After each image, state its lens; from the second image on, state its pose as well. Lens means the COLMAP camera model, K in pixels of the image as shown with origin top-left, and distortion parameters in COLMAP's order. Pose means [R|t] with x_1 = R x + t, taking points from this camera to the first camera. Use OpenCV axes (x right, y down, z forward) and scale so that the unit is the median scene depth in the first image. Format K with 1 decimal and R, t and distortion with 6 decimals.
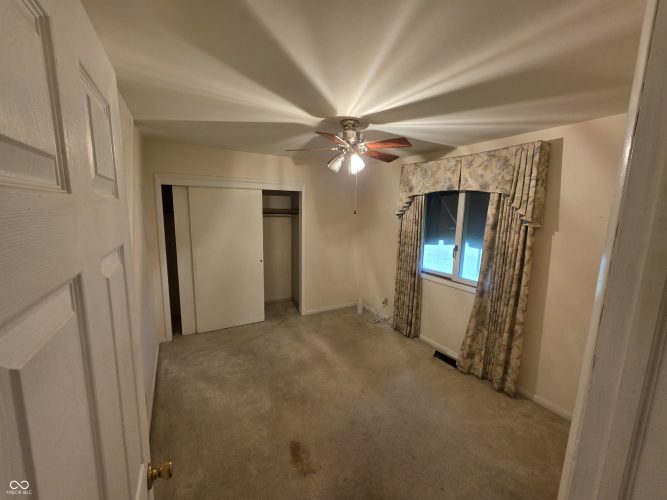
lens RADIAL K [[268.6, 0, 332.3], [0, 268.6, 248.3], [0, 0, 1]] dist [0.001074, 0.000306]
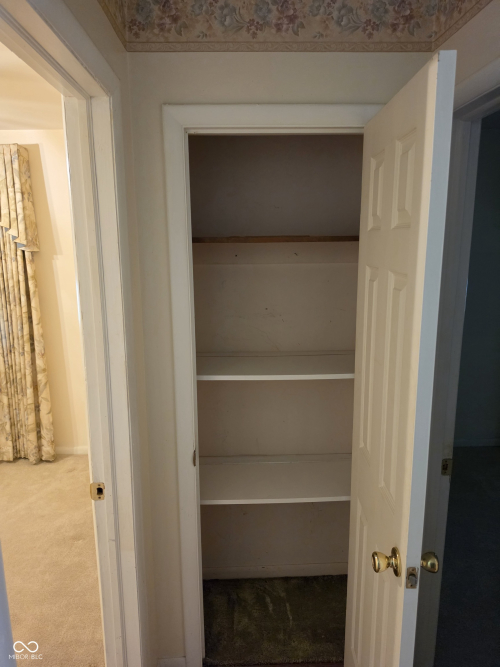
lens RADIAL K [[465.2, 0, 250.0], [0, 465.2, 333.5], [0, 0, 1]] dist [0.000055, -0.004021]
pose [[0.468770, -0.207282, 0.858655, -0.199815], [0.143381, 0.977041, 0.157584, 0.037065], [-0.871606, 0.049244, 0.487728, -0.251468]]
